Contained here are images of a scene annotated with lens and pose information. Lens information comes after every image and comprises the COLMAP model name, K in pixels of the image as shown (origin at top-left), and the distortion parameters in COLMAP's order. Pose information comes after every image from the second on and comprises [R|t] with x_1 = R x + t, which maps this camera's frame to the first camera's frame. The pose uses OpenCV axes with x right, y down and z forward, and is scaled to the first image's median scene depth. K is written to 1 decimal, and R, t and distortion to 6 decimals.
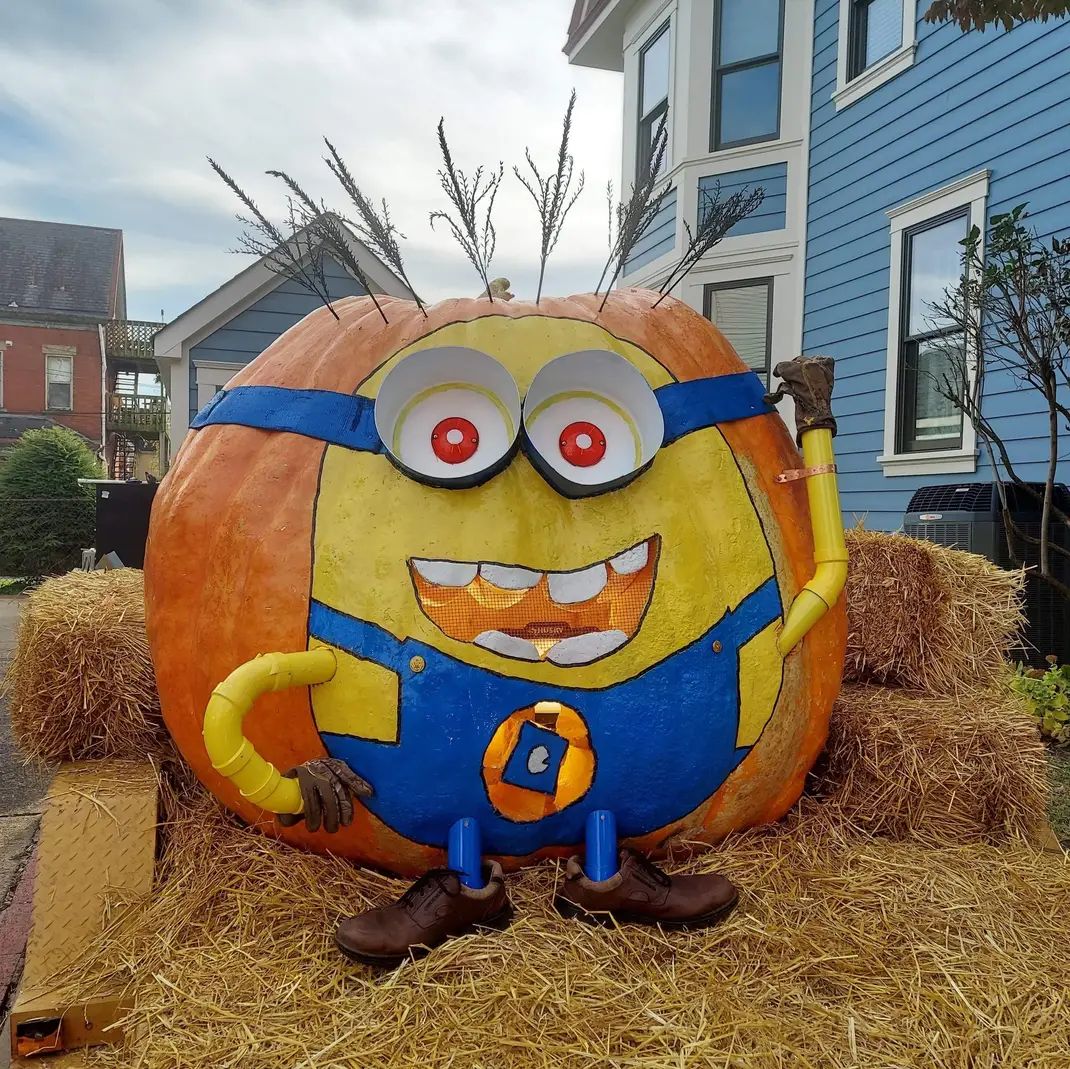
lens RADIAL K [[1031.1, 0, 535.1], [0, 1031.1, 535.8], [0, 0, 1]] dist [0.000943, 0.000000]
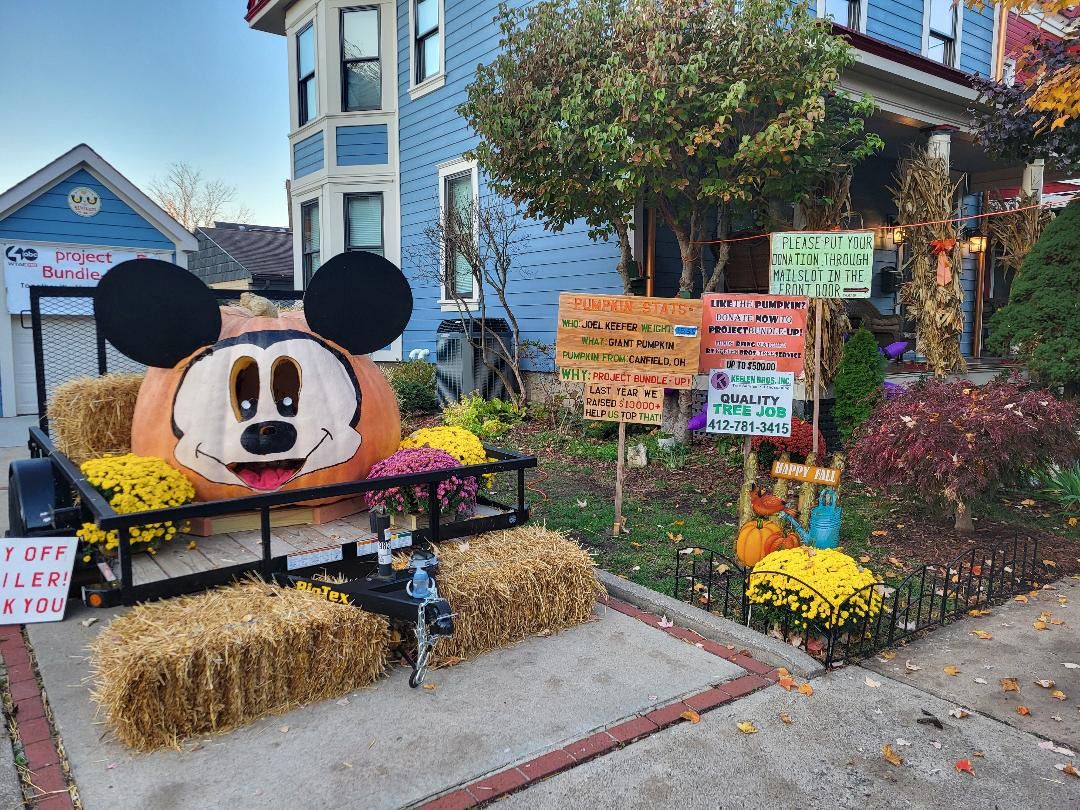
lens RADIAL K [[802.8, 0, 542.5], [0, 802.8, 408.7], [0, 0, 1]] dist [0.009933, 0.001786]
pose [[0.940675, -0.049980, 0.335608, 0.018197], [0.024908, 0.996595, 0.078603, 0.005429], [-0.338394, -0.065580, 0.938717, -0.356047]]
